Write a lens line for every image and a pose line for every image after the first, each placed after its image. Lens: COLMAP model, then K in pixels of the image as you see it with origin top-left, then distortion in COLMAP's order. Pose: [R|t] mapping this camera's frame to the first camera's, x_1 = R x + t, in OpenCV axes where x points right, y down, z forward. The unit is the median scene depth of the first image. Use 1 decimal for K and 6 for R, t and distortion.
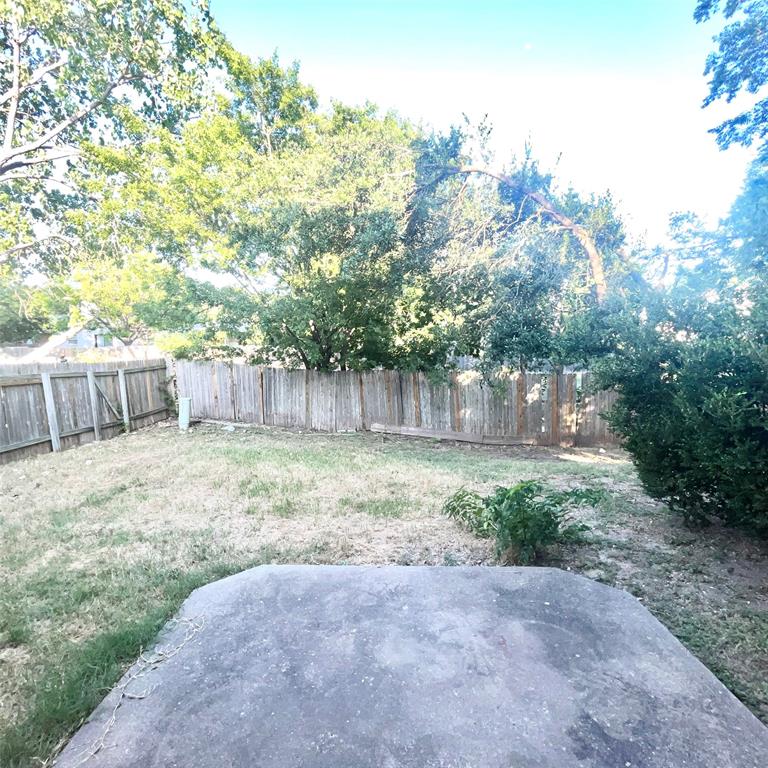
lens RADIAL K [[415.9, 0, 383.7], [0, 415.9, 383.3], [0, 0, 1]] dist [0.004556, -0.002762]
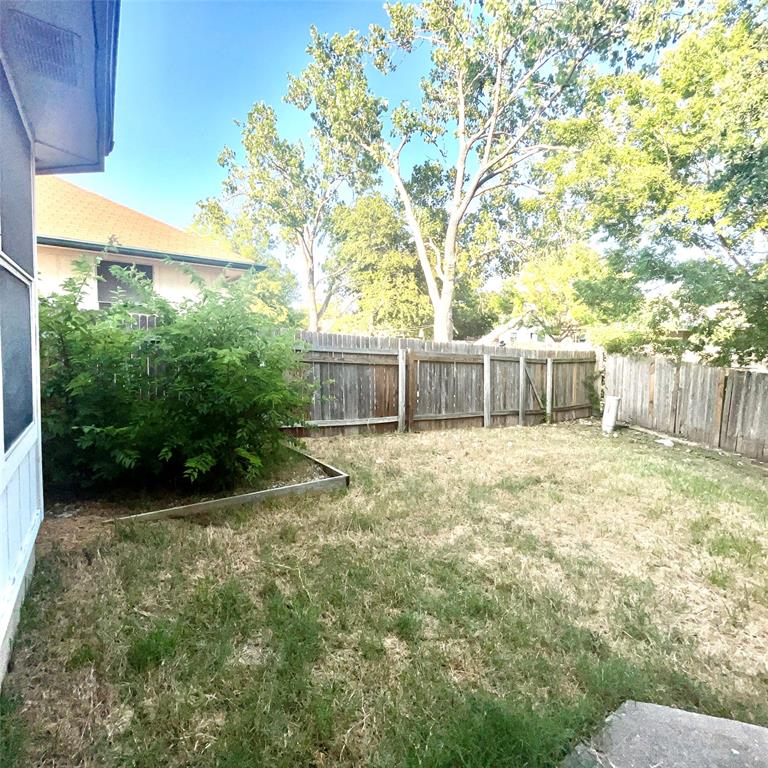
lens RADIAL K [[415.9, 0, 379.3], [0, 415.9, 382.5], [0, 0, 1]] dist [0.004556, -0.002762]
pose [[0.580763, 0.103731, -0.807437, -0.084862], [-0.112494, 0.992559, 0.046600, 0.027357], [0.806263, 0.063769, 0.588110, 0.128837]]
